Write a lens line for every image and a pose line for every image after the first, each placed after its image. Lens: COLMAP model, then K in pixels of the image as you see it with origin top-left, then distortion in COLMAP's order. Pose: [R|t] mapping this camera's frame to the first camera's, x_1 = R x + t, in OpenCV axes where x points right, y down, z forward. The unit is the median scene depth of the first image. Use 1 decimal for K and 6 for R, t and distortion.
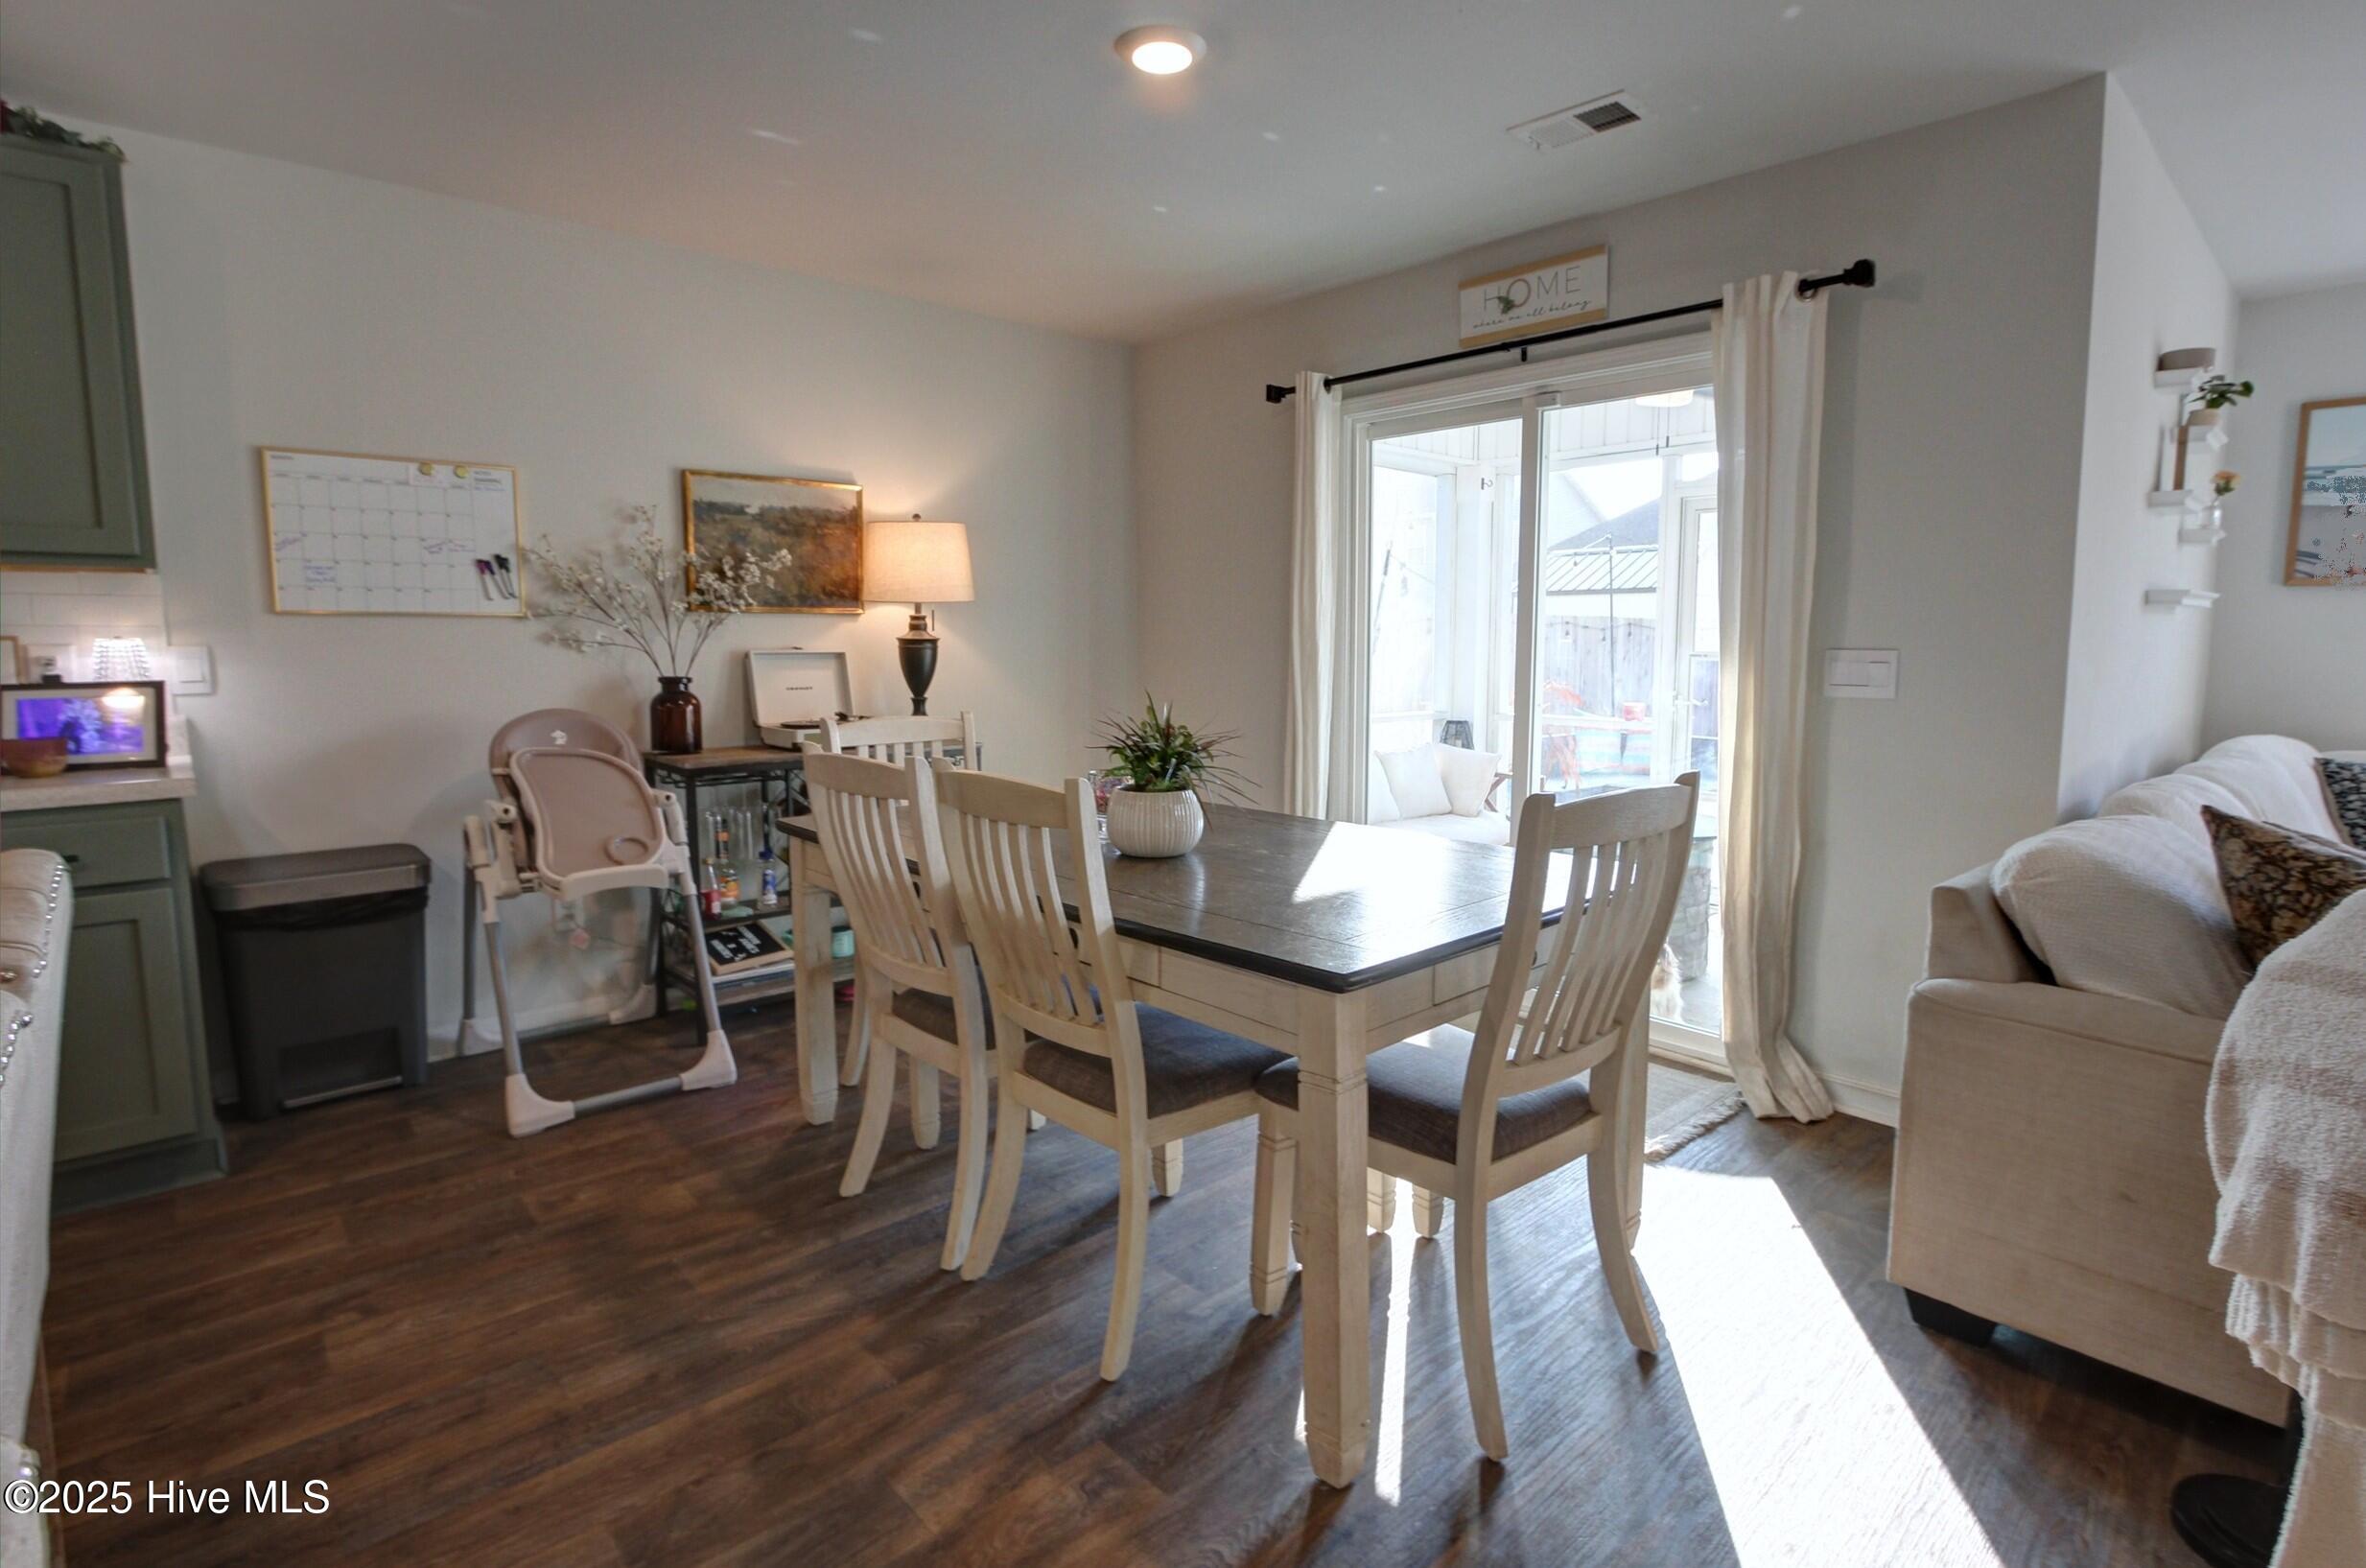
lens RADIAL K [[1168.1, 0, 1214.8], [0, 1168.1, 761.4], [0, 0, 1]] dist [-0.011088, -0.001026]
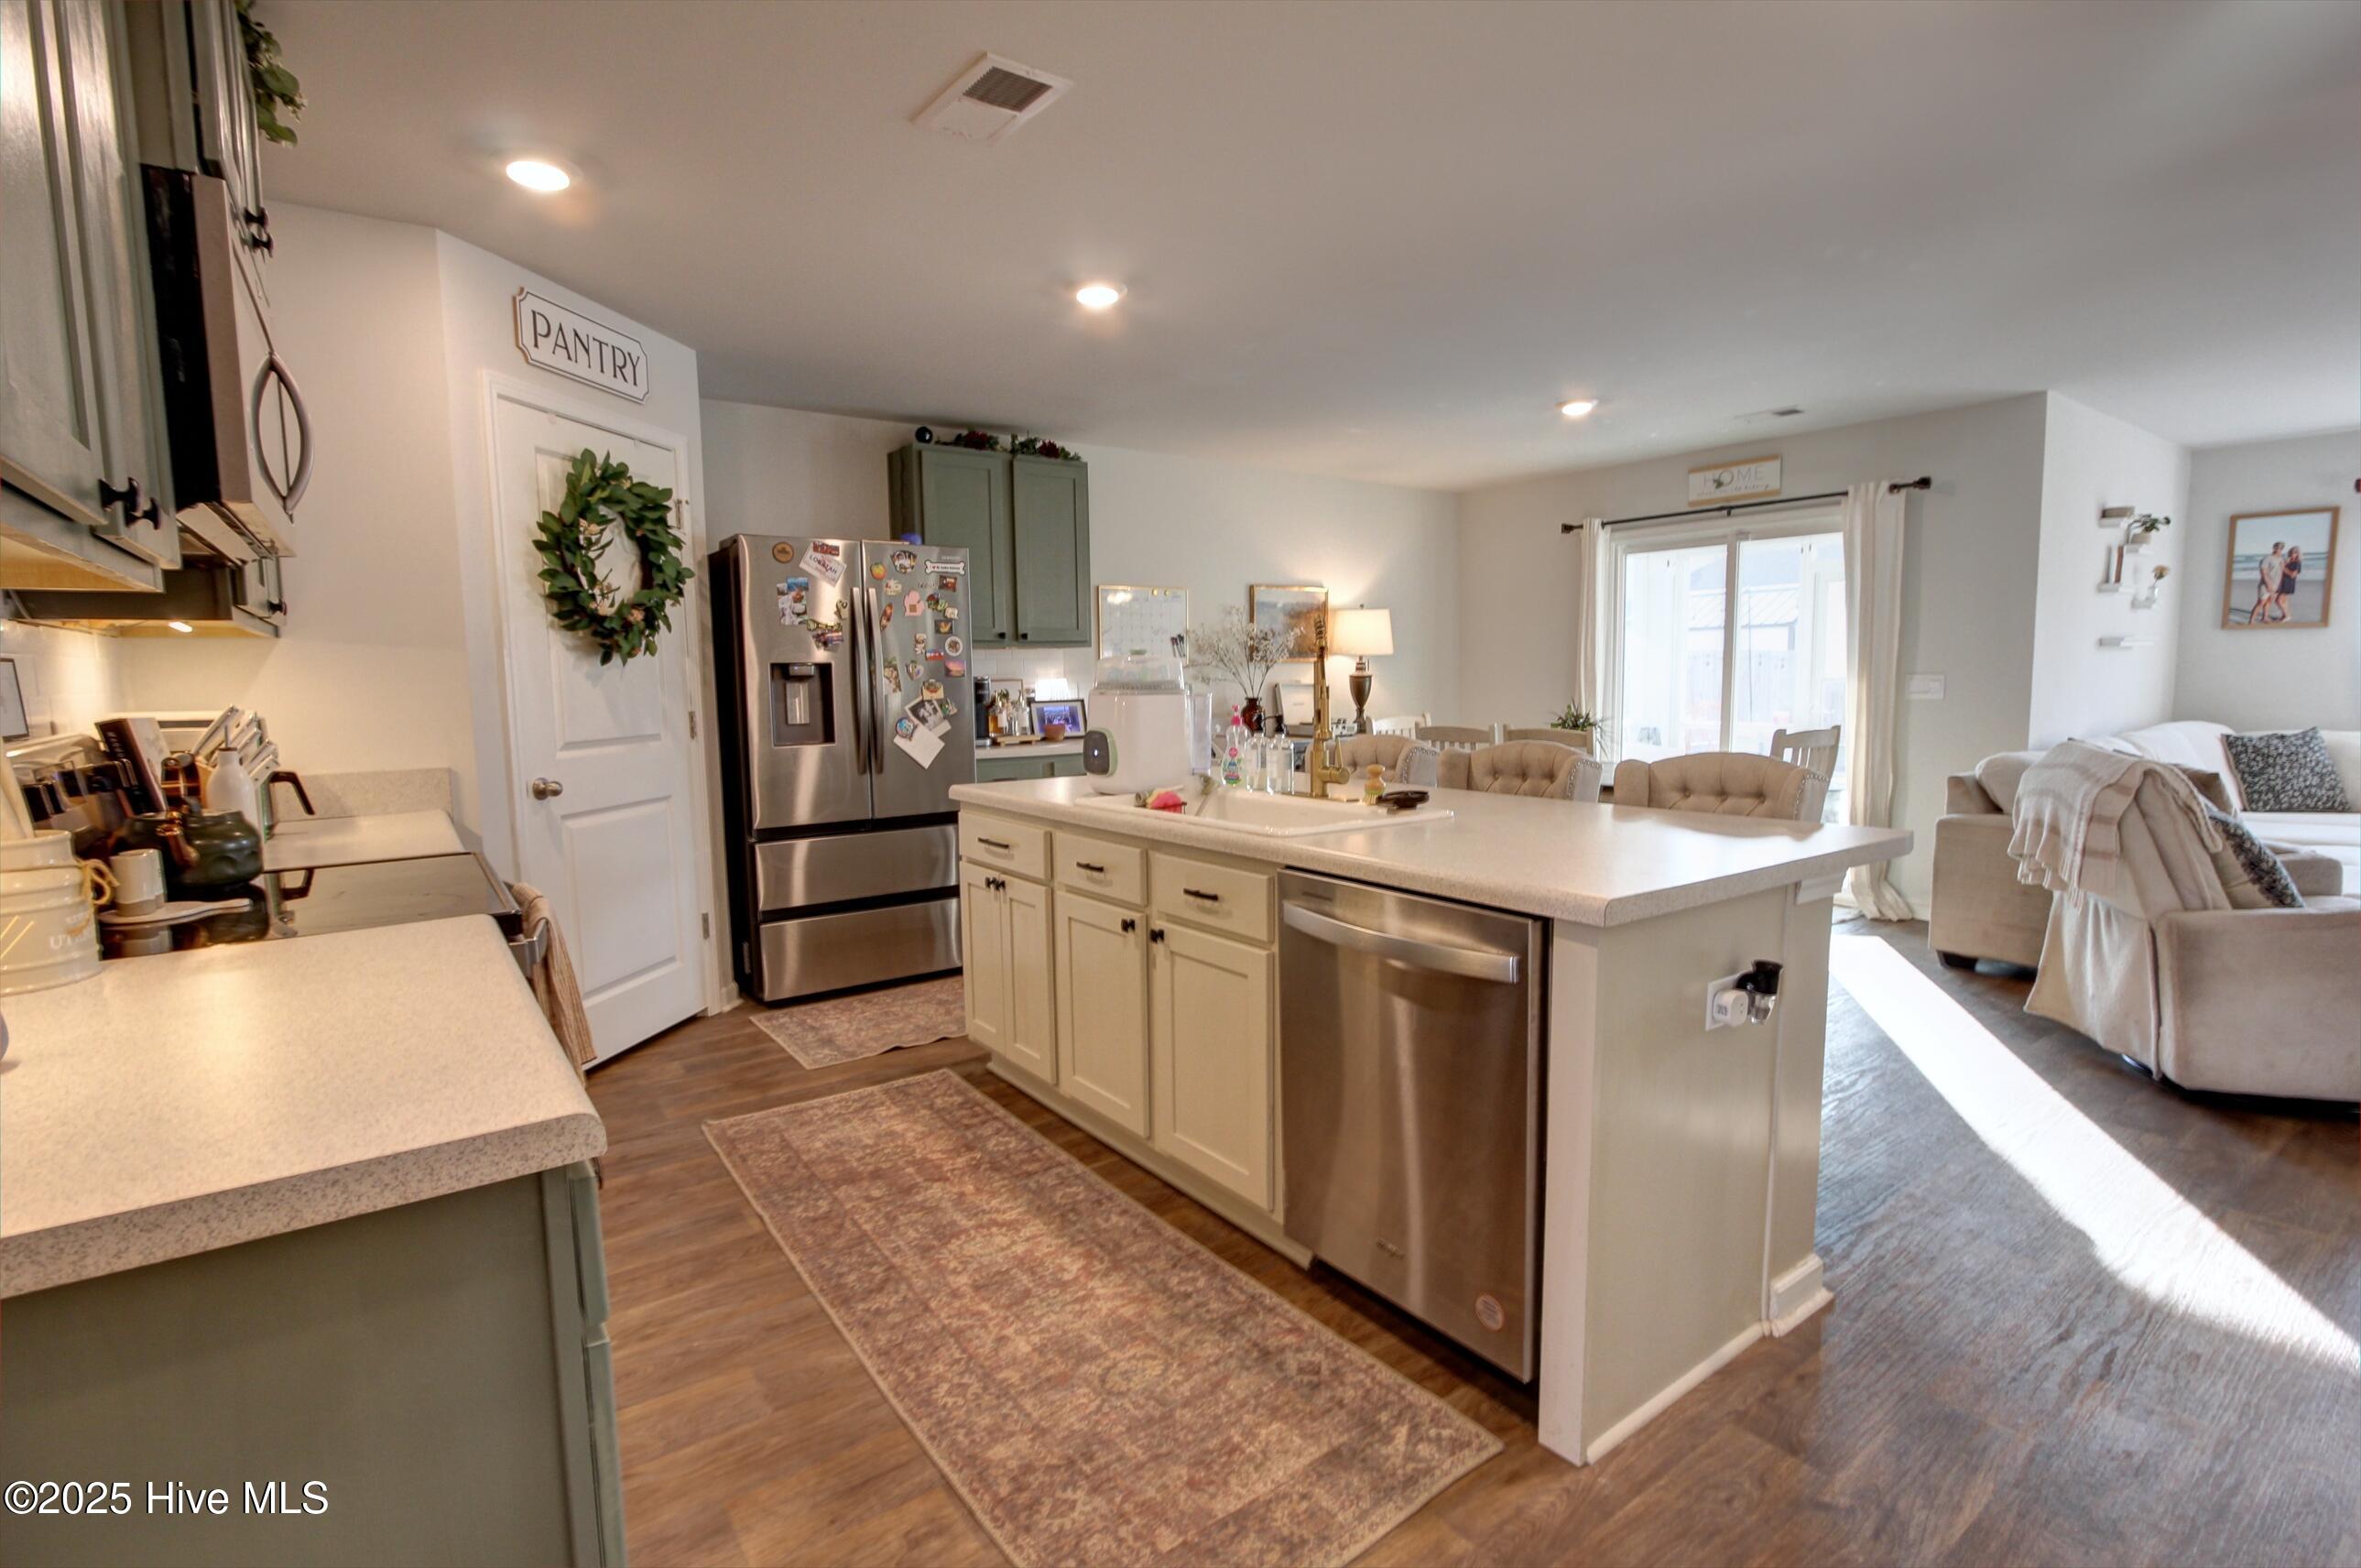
lens RADIAL K [[1098.5, 0, 1197.4], [0, 1098.5, 783.3], [0, 0, 1]] dist [-0.004600, -0.000149]
pose [[0.993039, -0.002541, -0.117757, -0.390392], [0.001899, 0.999983, -0.005567, 0.085202], [0.117769, 0.005304, 0.993027, -0.860476]]
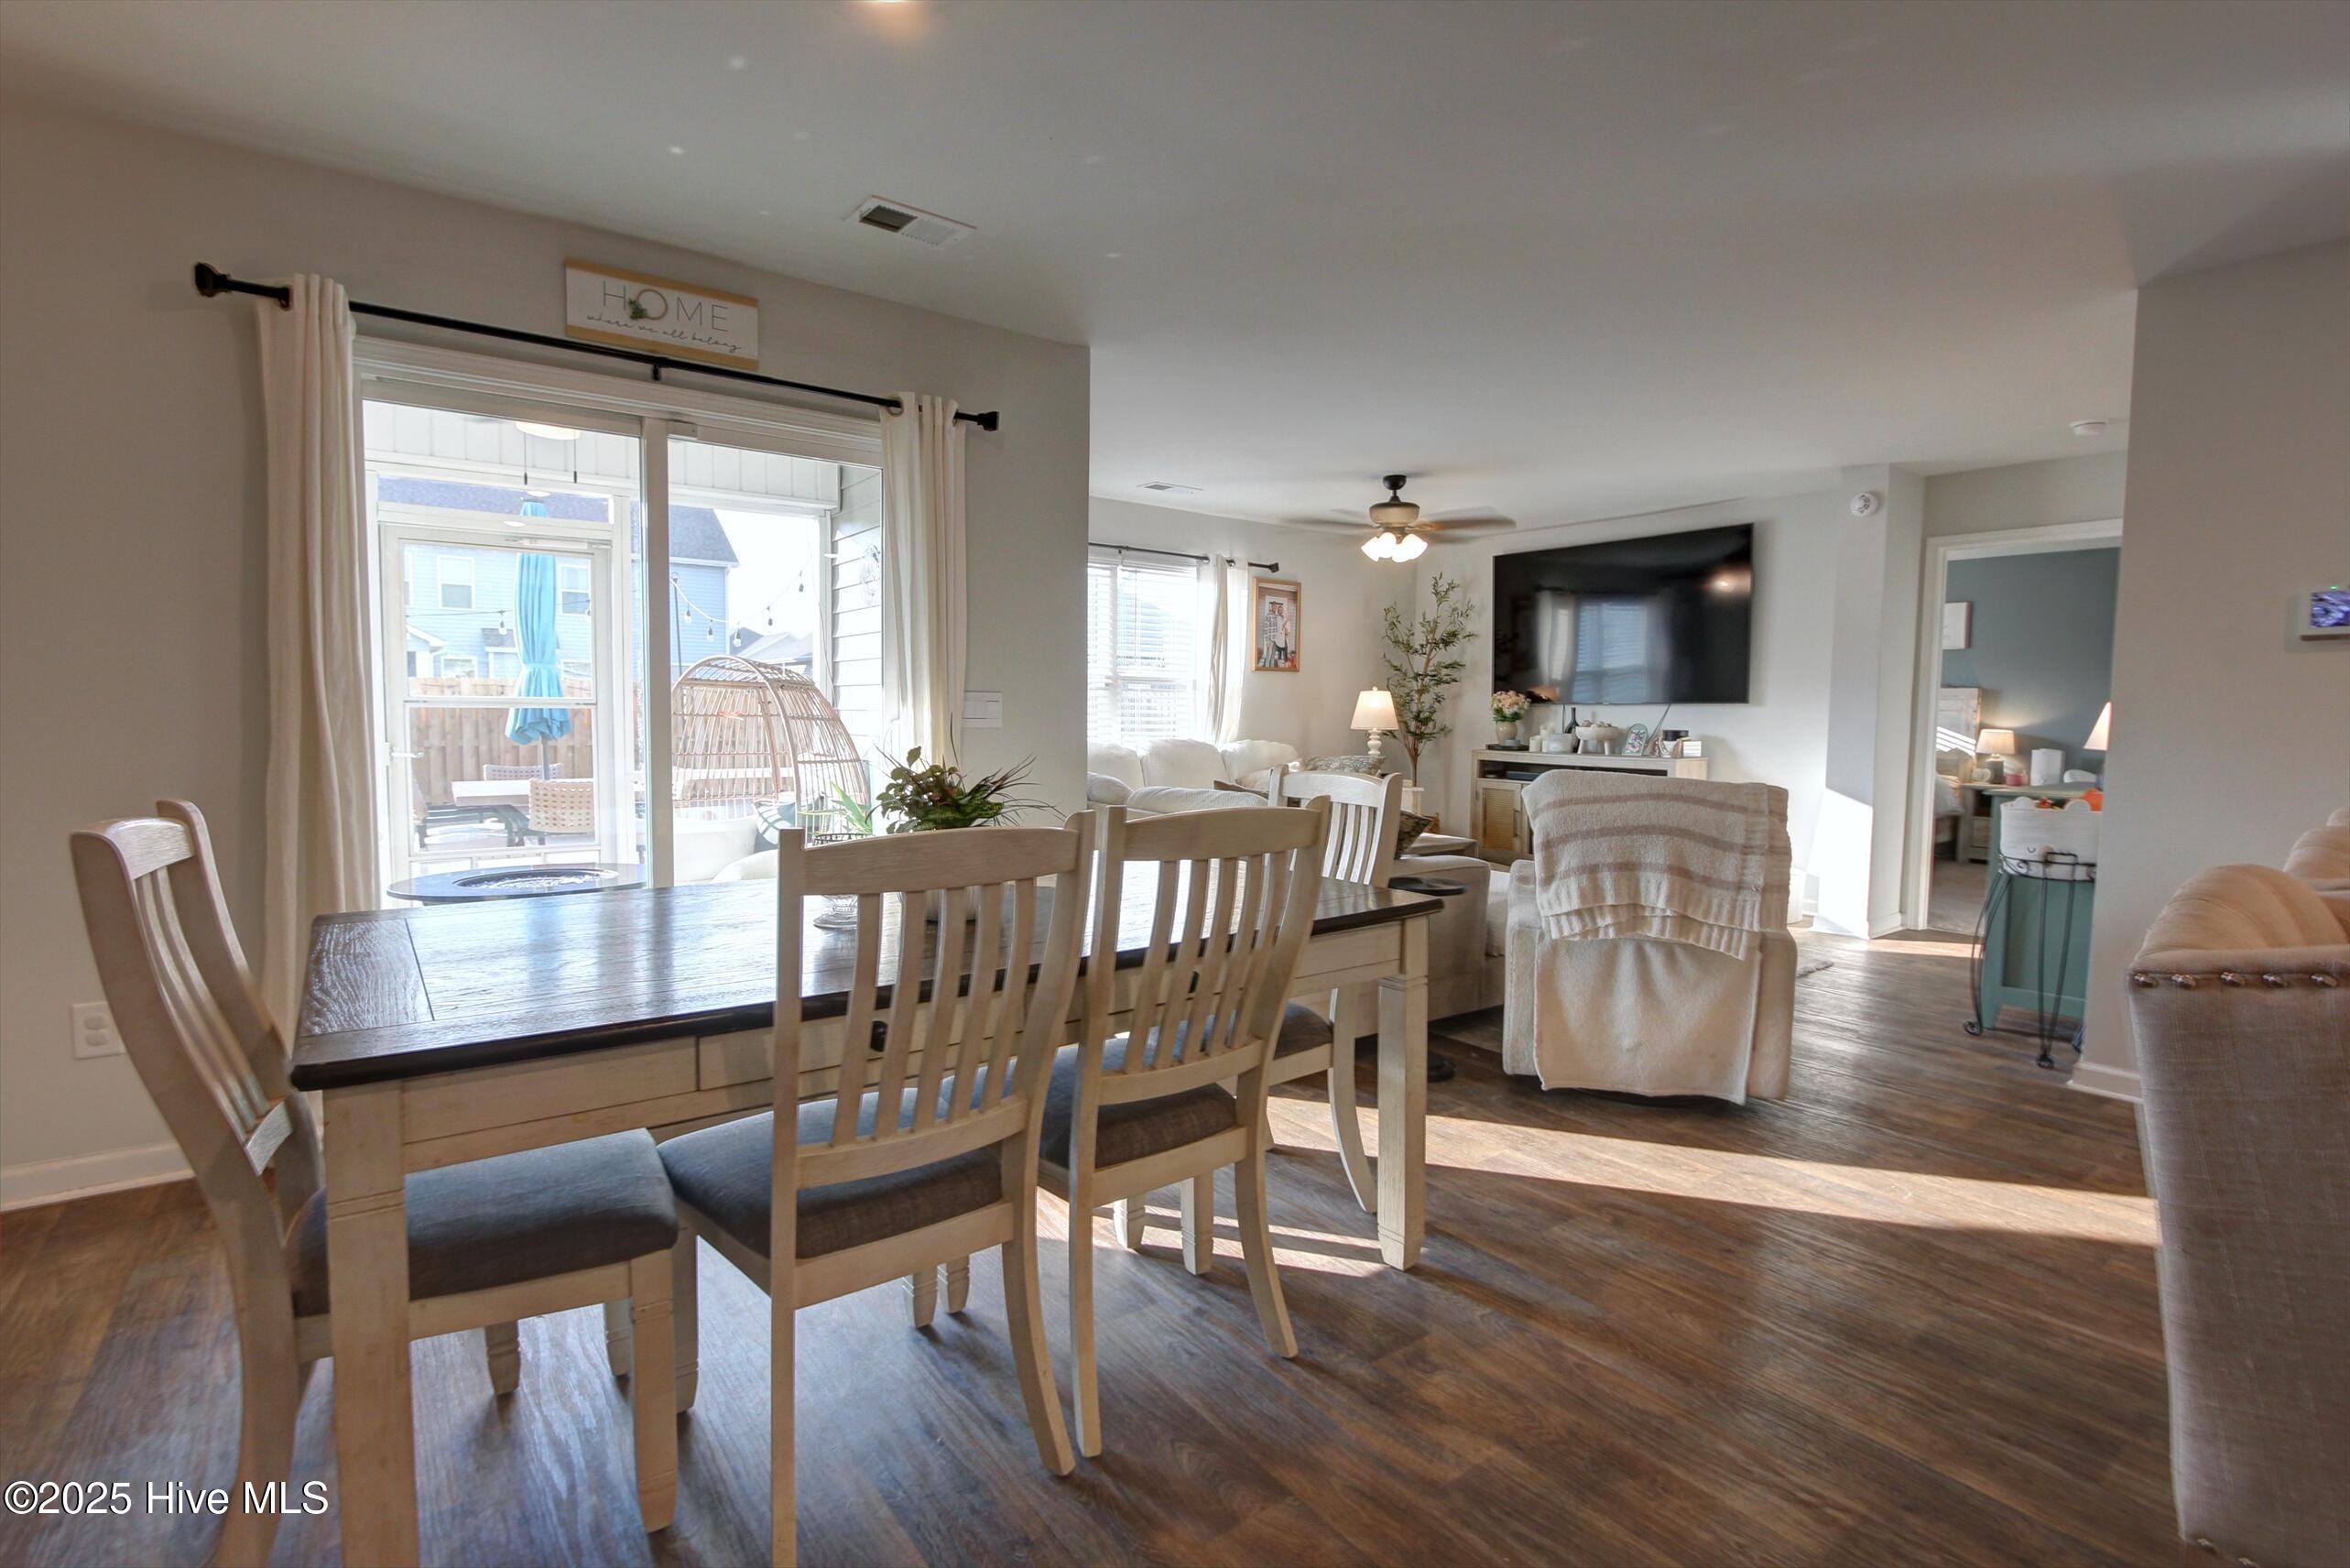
lens RADIAL K [[1104.8, 0, 1195.0], [0, 1104.8, 785.3], [0, 0, 1]] dist [-0.013526, 0.000313]
pose [[0.099046, -0.072977, 0.992403, -0.657681], [0.094232, 0.993513, 0.063654, -0.041974], [-0.990611, 0.087212, 0.105280, 0.572376]]
